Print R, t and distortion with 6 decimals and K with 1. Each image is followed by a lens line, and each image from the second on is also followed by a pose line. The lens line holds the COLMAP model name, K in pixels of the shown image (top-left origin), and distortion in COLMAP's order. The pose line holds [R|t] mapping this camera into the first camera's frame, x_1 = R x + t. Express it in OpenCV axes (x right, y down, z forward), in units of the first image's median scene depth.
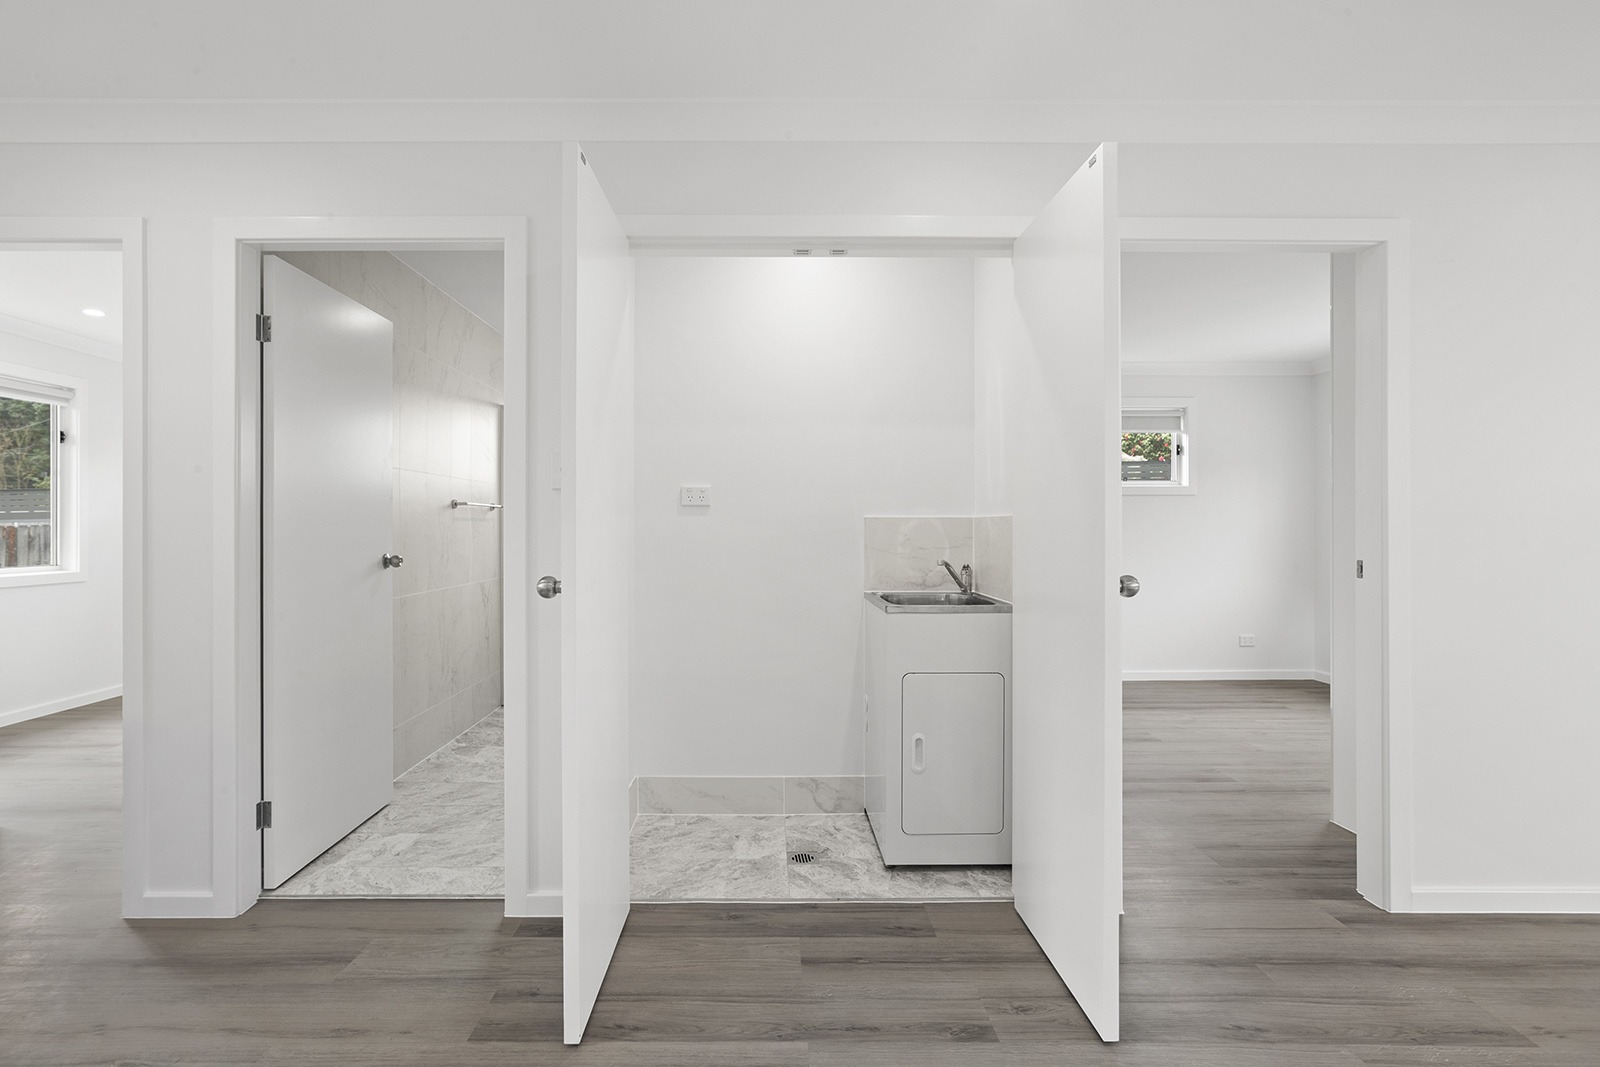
lens RADIAL K [[770.1, 0, 791.8], [0, 770.1, 530.8], [0, 0, 1]] dist [-0.014293, 0.011028]
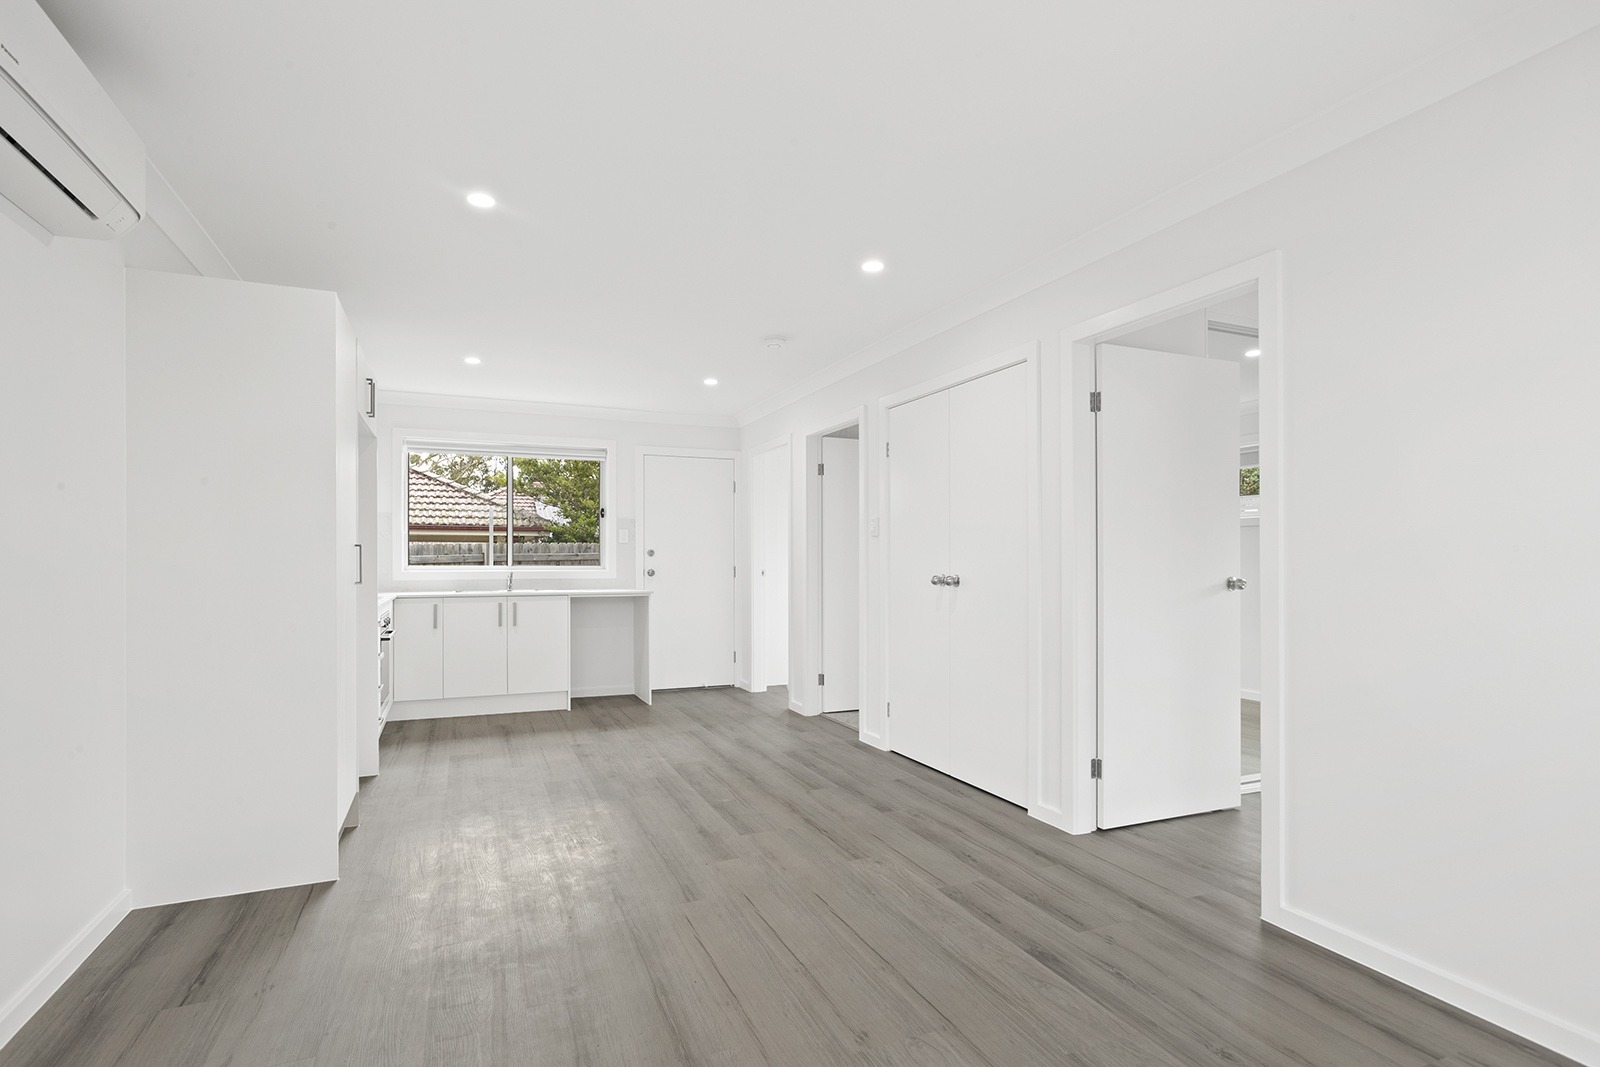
lens RADIAL K [[771.1, 0, 775.0], [0, 771.1, 562.1], [0, 0, 1]] dist [0.000476, 0.001567]
pose [[0.371945, 0.001114, -0.928254, 1.591791], [0.006452, 0.999972, 0.003785, 0.006426], [0.928232, -0.007396, 0.371928, 0.002080]]
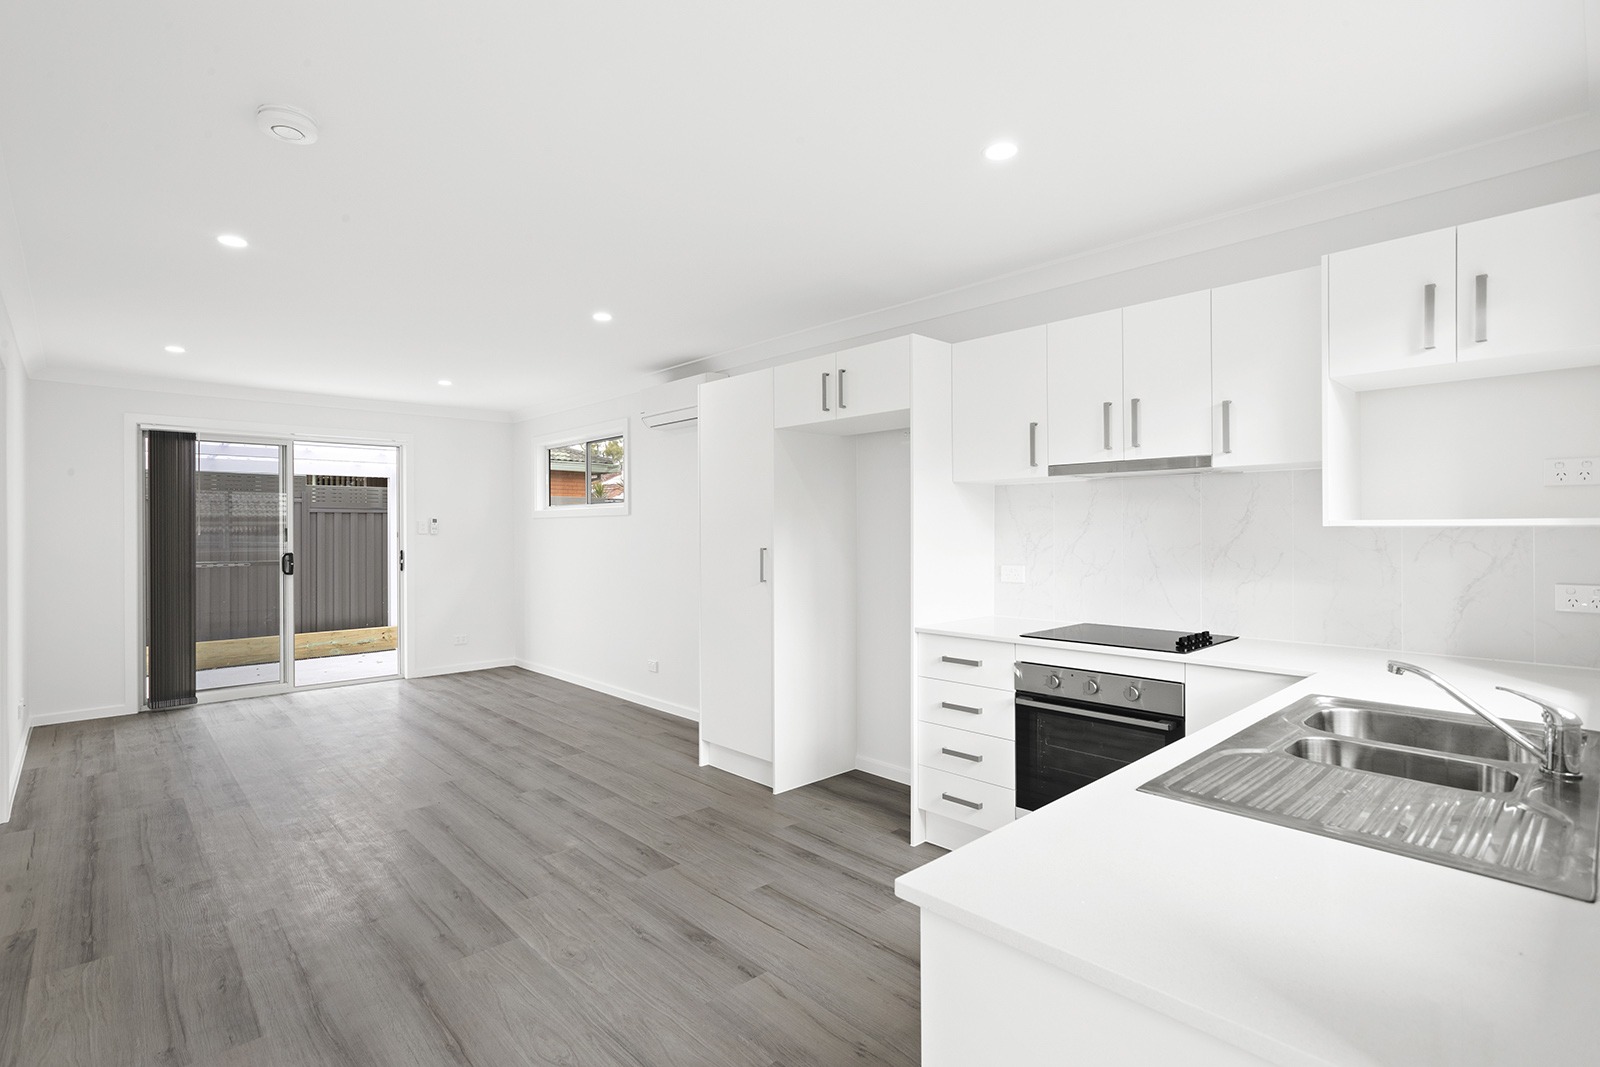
lens RADIAL K [[770.1, 0, 791.8], [0, 770.1, 530.8], [0, 0, 1]] dist [-0.014293, 0.011028]
pose [[-0.675710, 0.002078, 0.737164, -1.414348], [-0.000554, 0.999994, -0.003326, -0.061458], [-0.737167, -0.002656, -0.675705, 0.941128]]
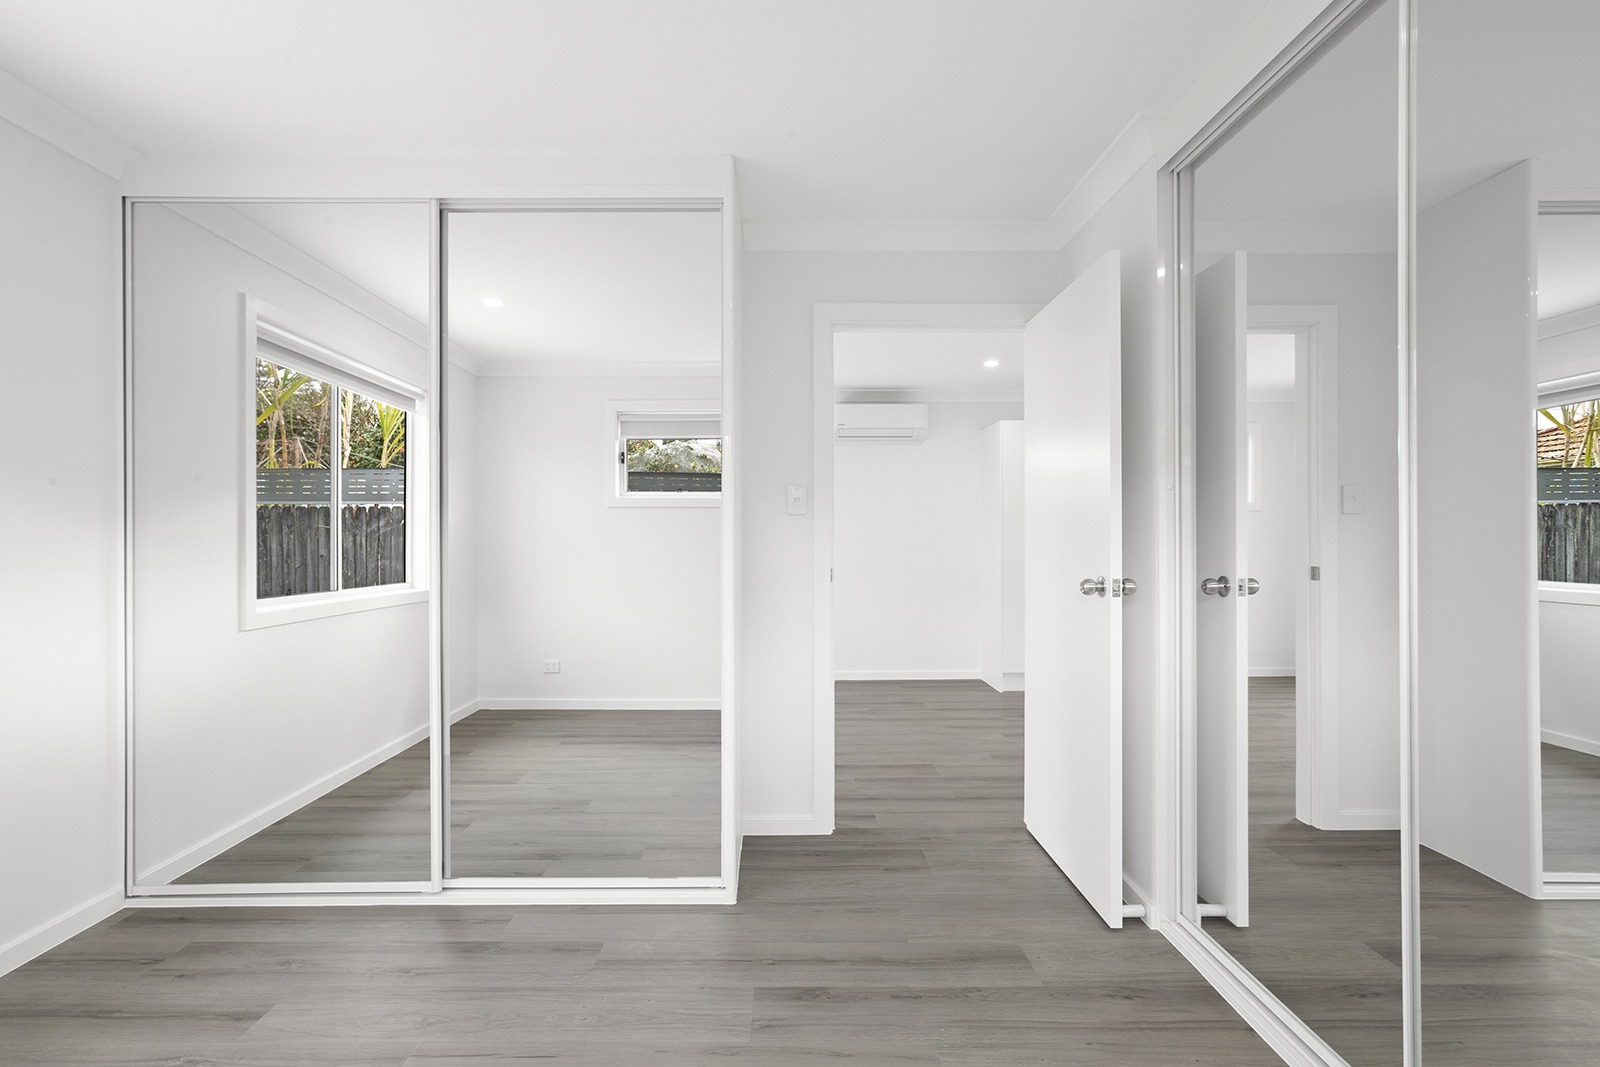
lens RADIAL K [[770.1, 0, 791.8], [0, 770.1, 530.8], [0, 0, 1]] dist [-0.014293, 0.011028]
pose [[-0.999887, 0.007025, 0.013293, 0.875296], [0.006772, 0.999796, -0.019012, 0.003440], [-0.013424, -0.018919, -0.999731, 2.520858]]
